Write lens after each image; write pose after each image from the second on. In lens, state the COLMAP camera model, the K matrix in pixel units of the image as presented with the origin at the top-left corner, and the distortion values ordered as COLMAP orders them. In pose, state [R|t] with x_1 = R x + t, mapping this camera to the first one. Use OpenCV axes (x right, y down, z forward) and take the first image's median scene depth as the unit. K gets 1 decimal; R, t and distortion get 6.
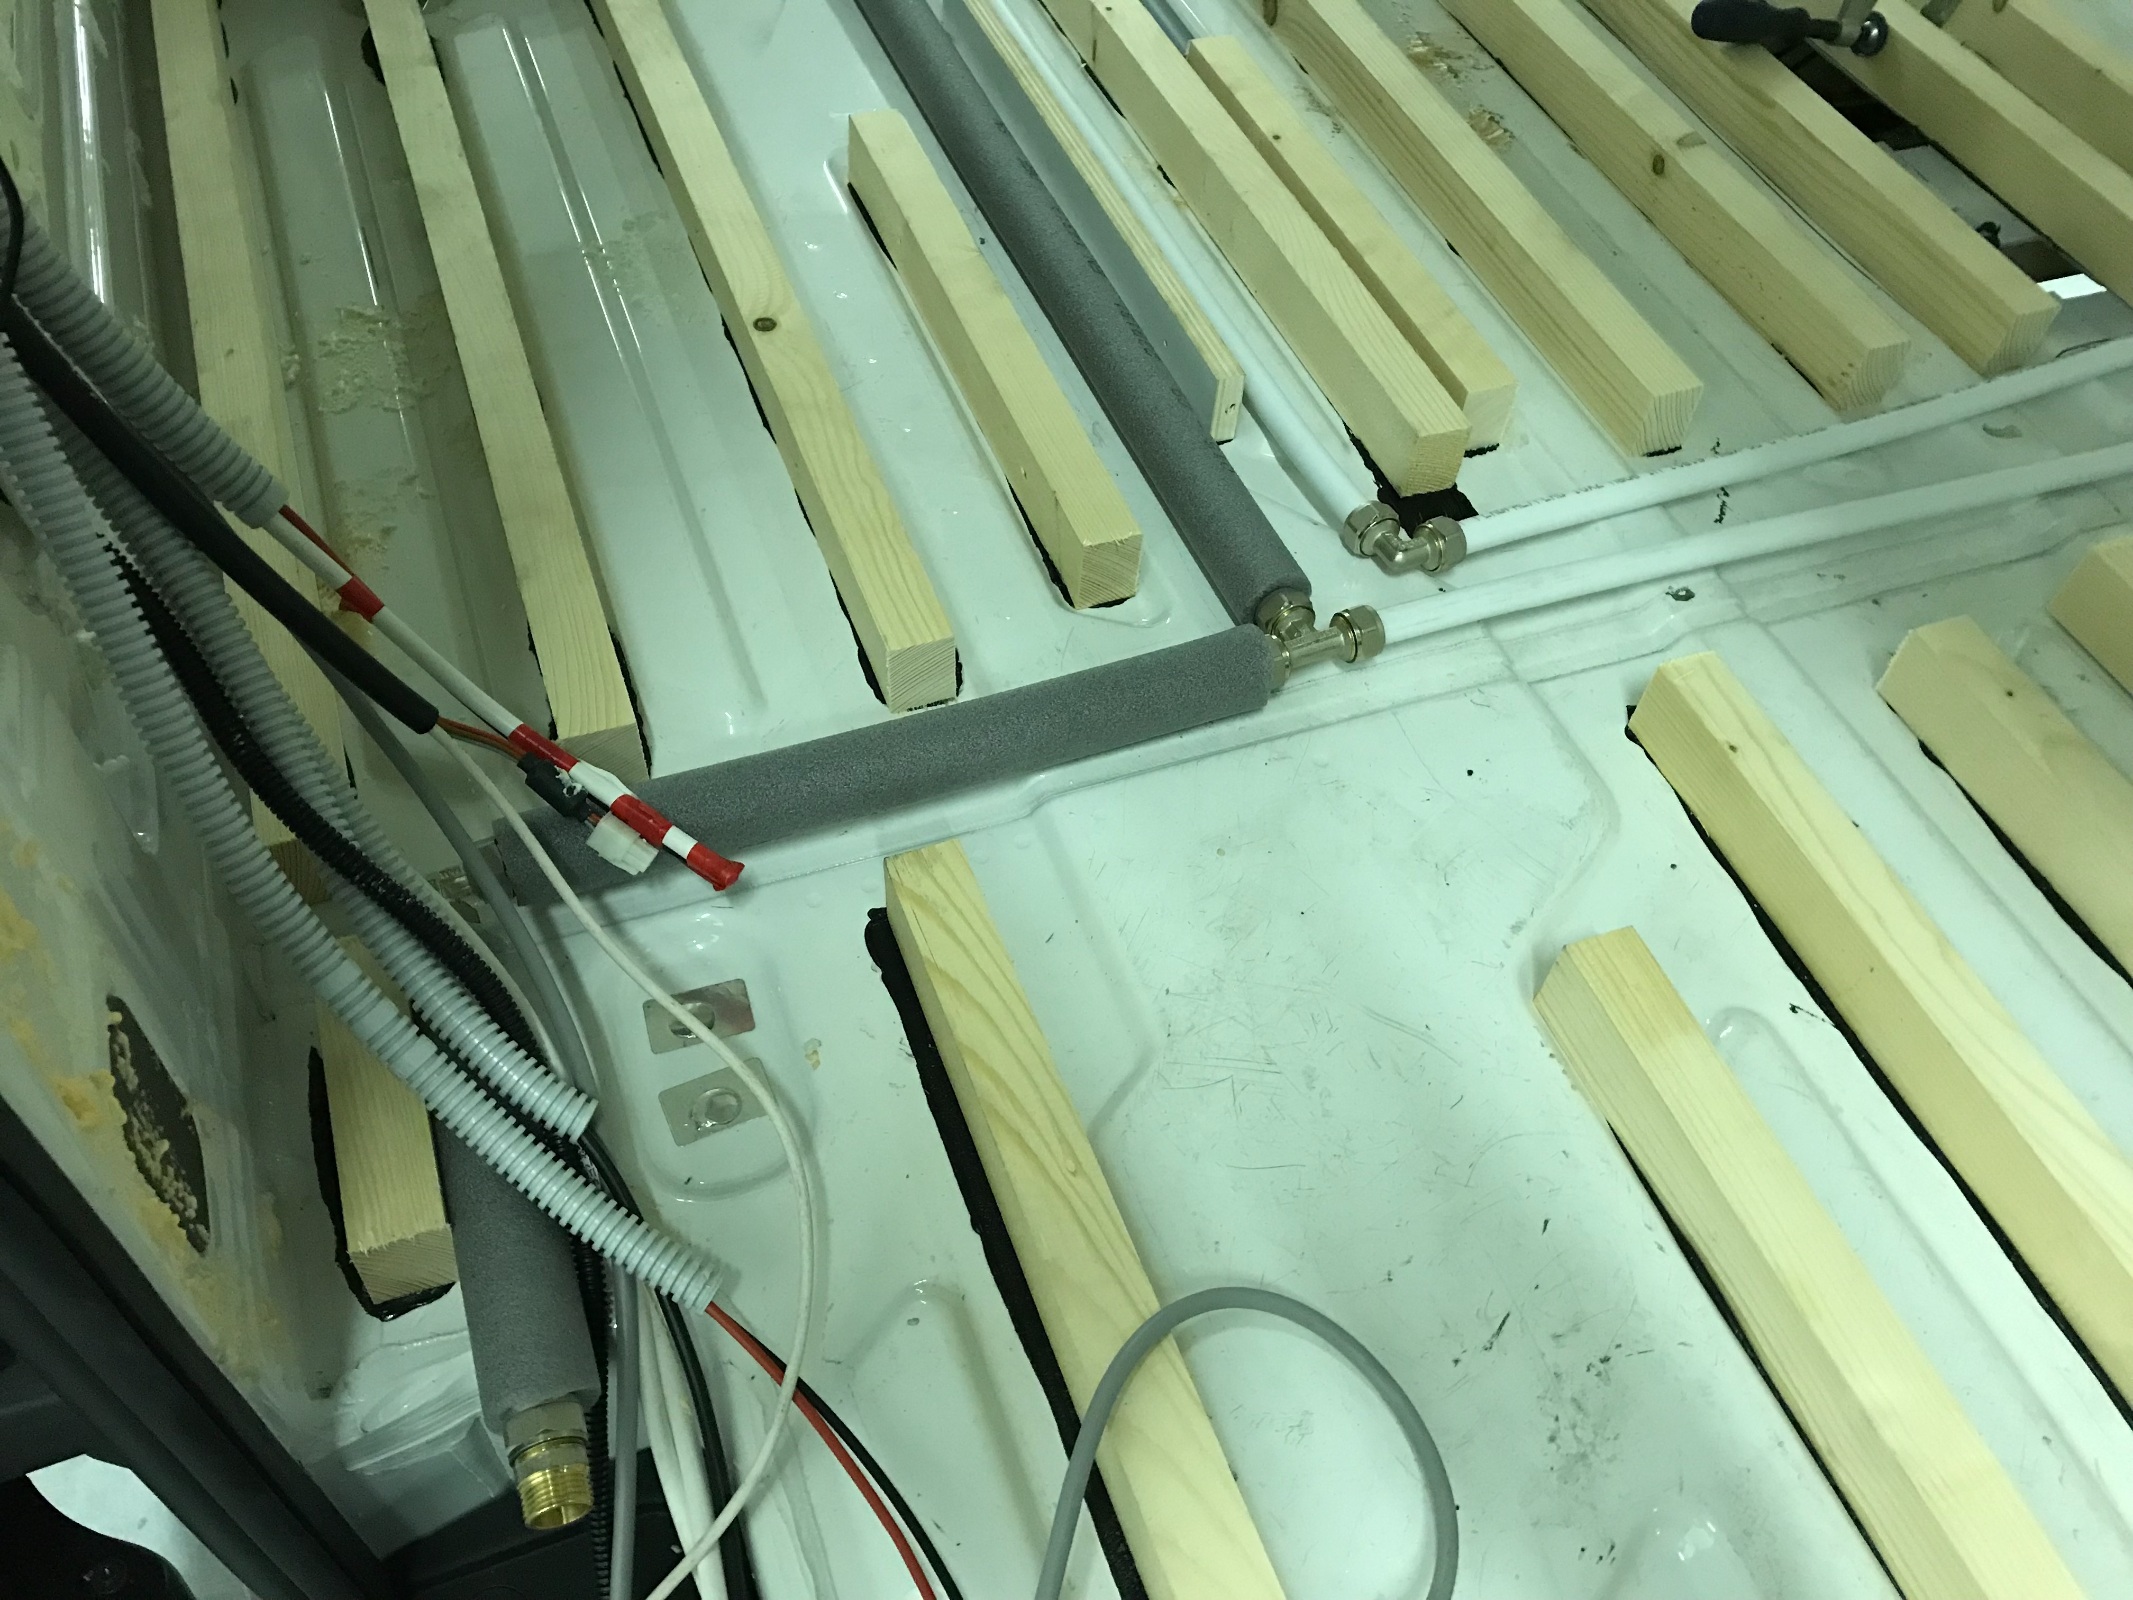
lens RADIAL K [[1776.8, 0, 1066.5], [0, 1776.8, 800.0], [0, 0, 1]] dist [-0.011171, 0.092882]
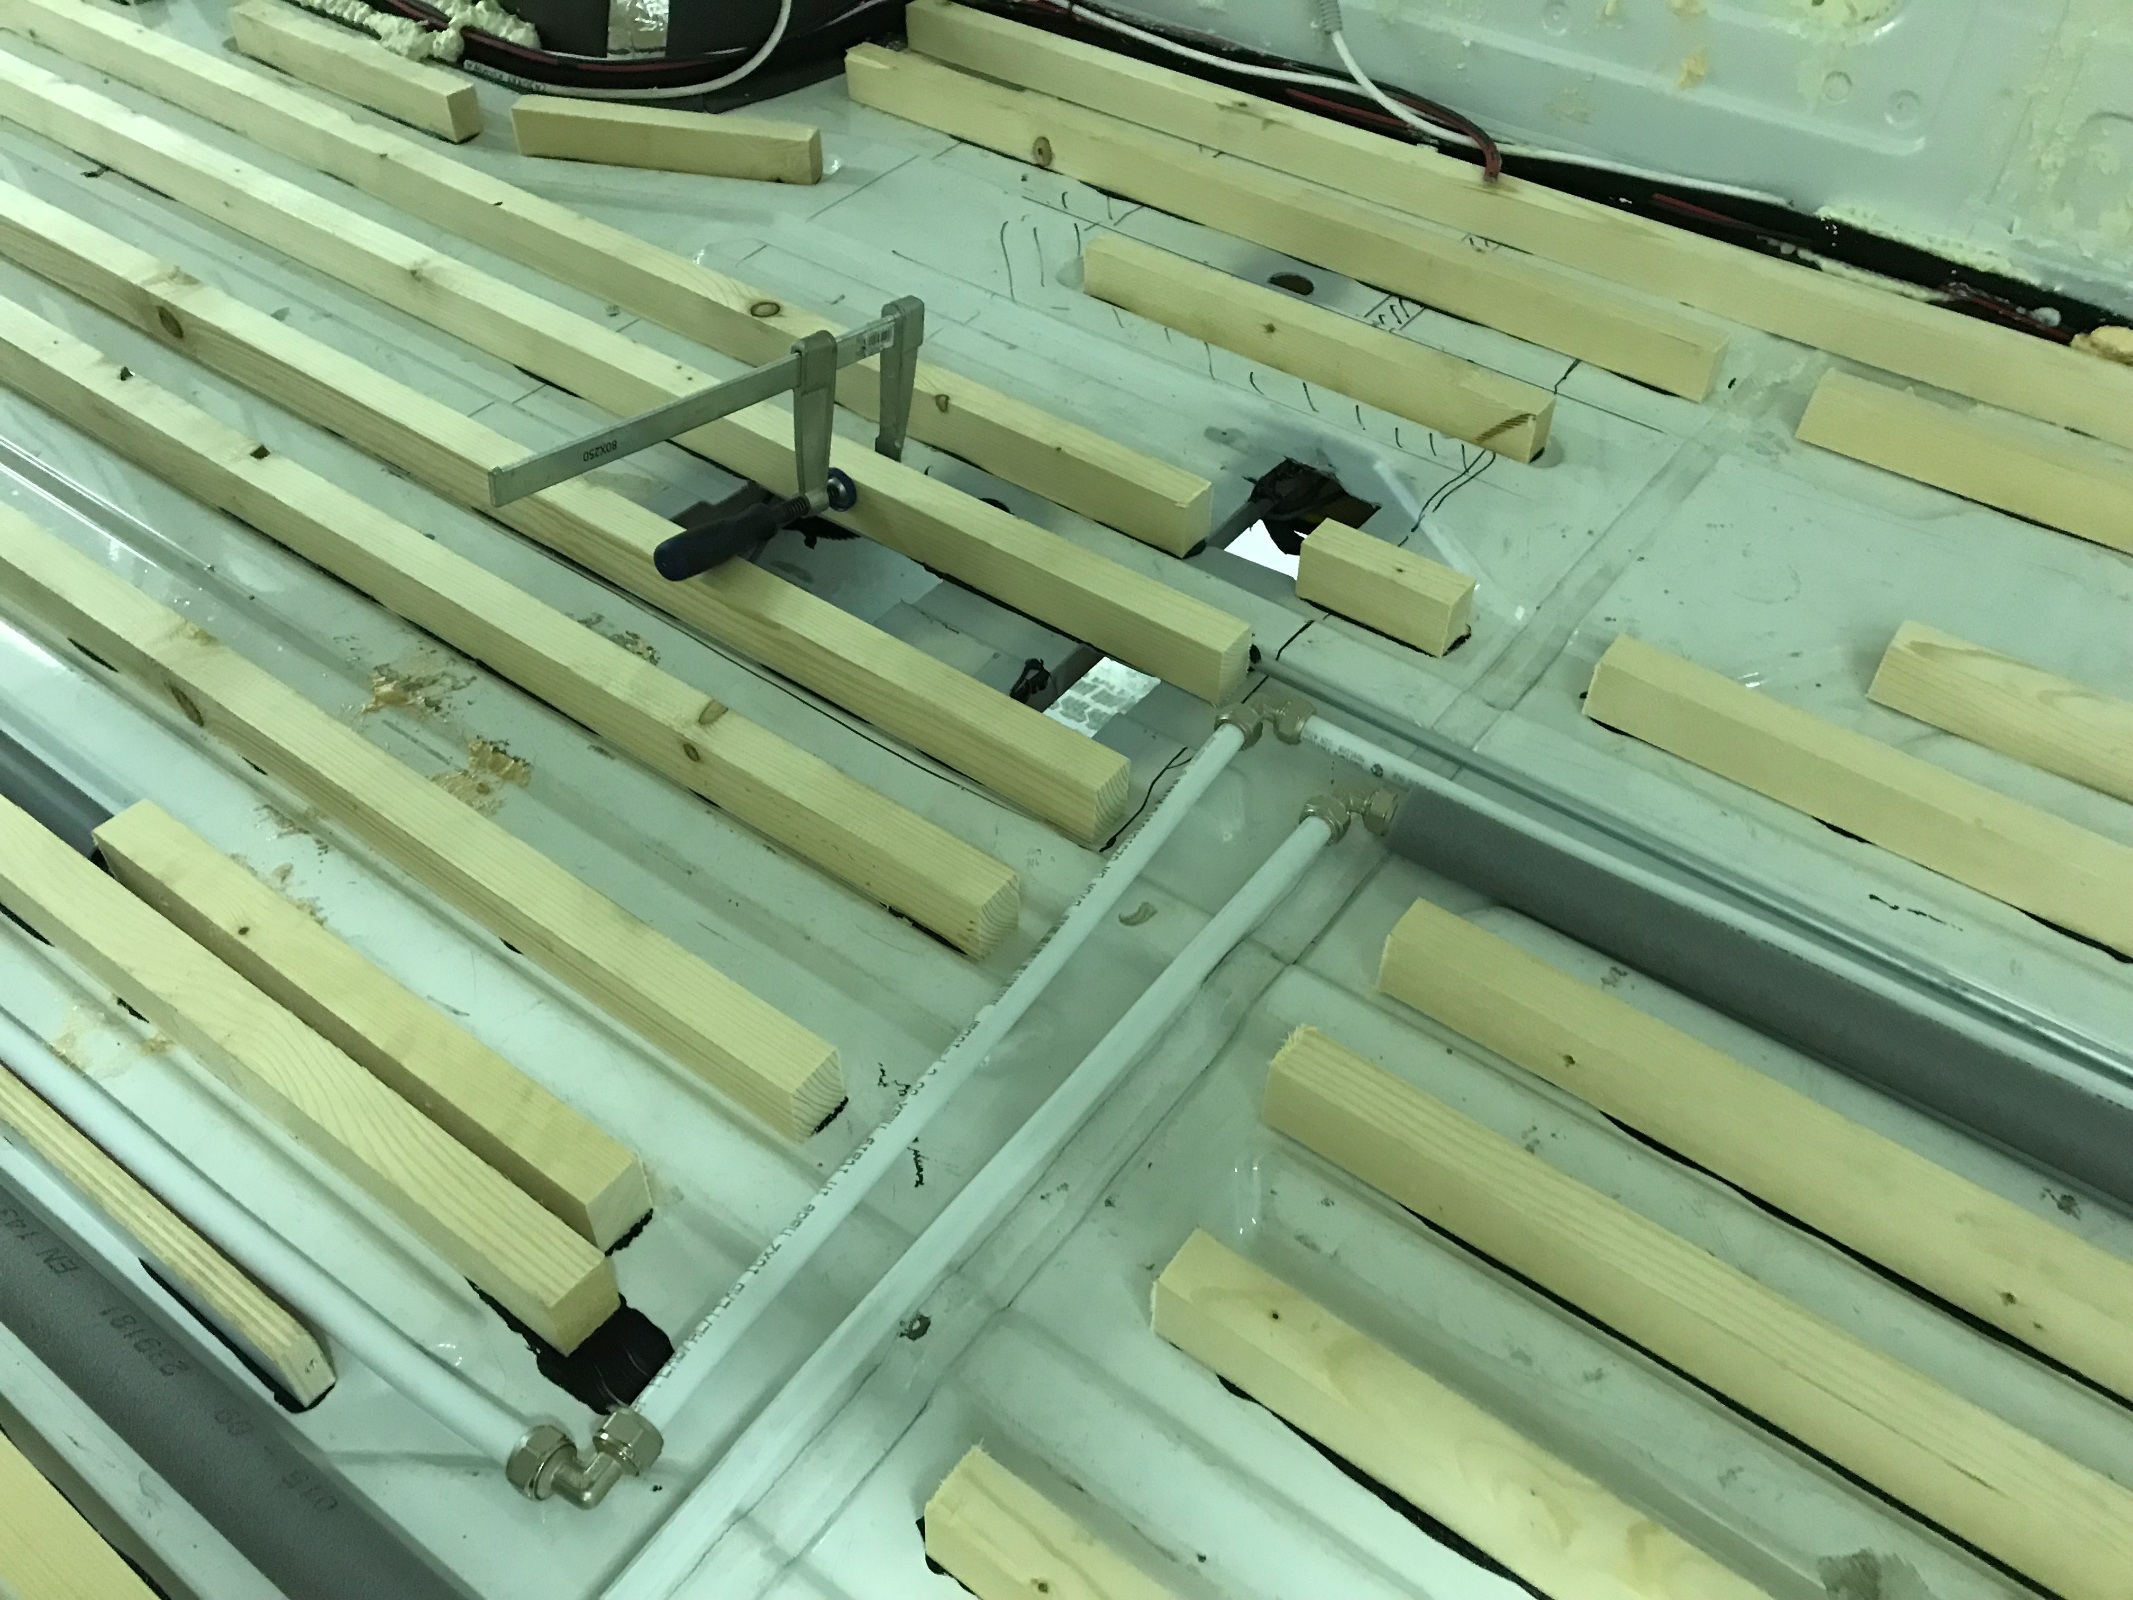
lens RADIAL K [[1802.0, 0, 1051.9], [0, 1802.0, 798.0], [0, 0, 1]] dist [0.079886, -0.185097]
pose [[0.847042, -0.417126, 0.329431, 0.177334], [0.443950, 0.896025, -0.006948, -0.249265], [-0.292280, 0.152136, 0.944154, 0.094132]]
